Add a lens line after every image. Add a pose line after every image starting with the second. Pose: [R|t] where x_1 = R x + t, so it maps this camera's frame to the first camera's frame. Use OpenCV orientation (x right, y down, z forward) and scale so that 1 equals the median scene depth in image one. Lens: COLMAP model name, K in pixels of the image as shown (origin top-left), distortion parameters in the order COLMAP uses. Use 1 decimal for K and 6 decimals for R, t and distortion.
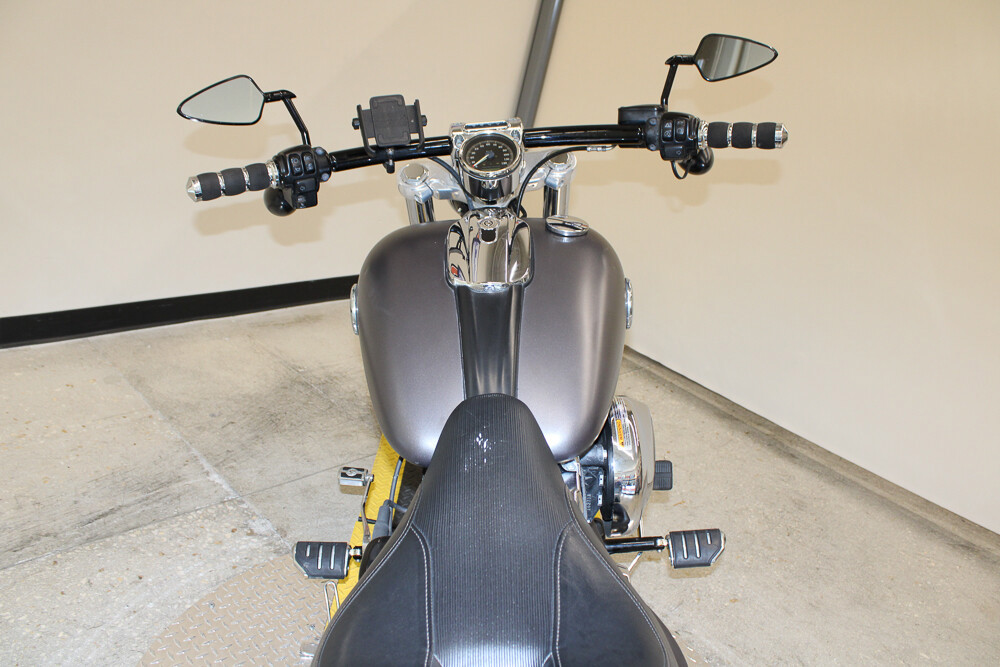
lens RADIAL K [[819.9, 0, 498.7], [0, 819.9, 334.4], [0, 0, 1]] dist [-0.164158, 0.129669]
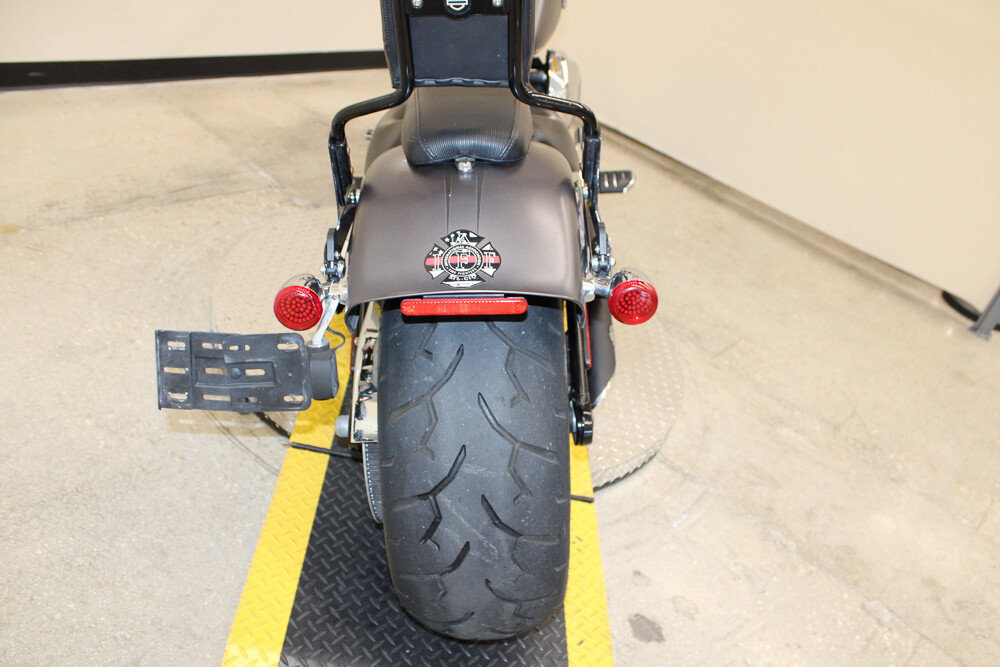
lens RADIAL K [[819.9, 0, 505.4], [0, 819.9, 322.4], [0, 0, 1]] dist [-0.164158, 0.129669]
pose [[0.999584, 0.007715, 0.027785, 0.007779], [-0.012196, 0.986231, 0.164920, 0.195128], [-0.026131, -0.165191, 0.985915, -0.340453]]
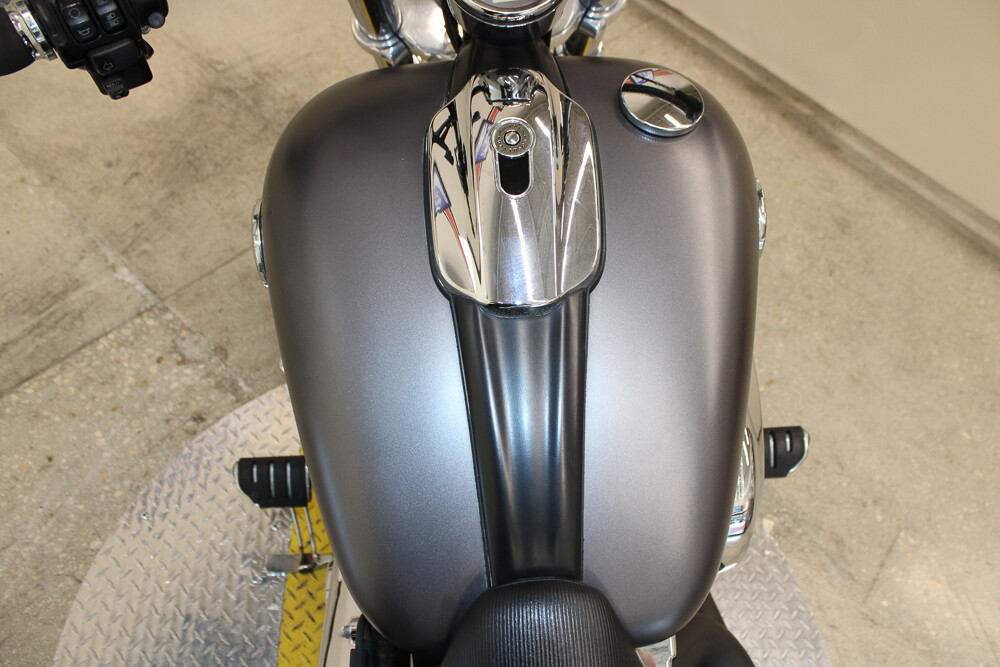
lens RADIAL K [[819.9, 0, 502.2], [0, 819.9, 343.5], [0, 0, 1]] dist [-0.164158, 0.129669]
pose [[0.998828, -0.031520, 0.036732, -0.022739], [0.007515, 0.850685, 0.525622, -0.159547], [-0.047815, -0.524730, 0.849925, 0.298762]]
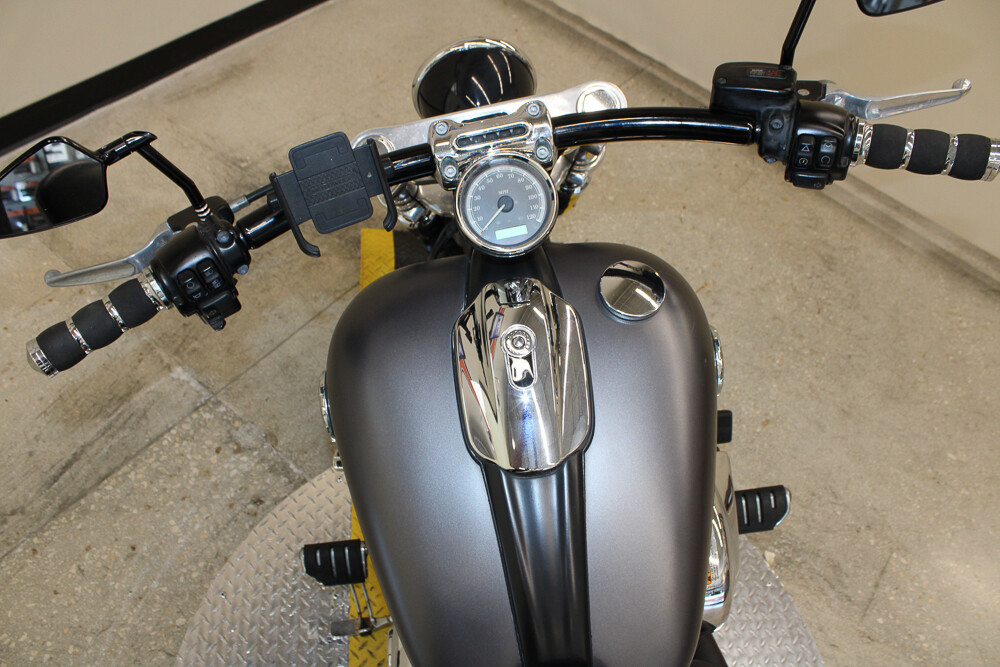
lens RADIAL K [[819.9, 0, 501.1], [0, 819.9, 348.5], [0, 0, 1]] dist [-0.164158, 0.129669]
pose [[0.994607, -0.102592, 0.015249, -0.020867], [0.079718, 0.850196, 0.520396, -0.259388], [-0.066353, -0.516374, 0.853789, 0.255059]]
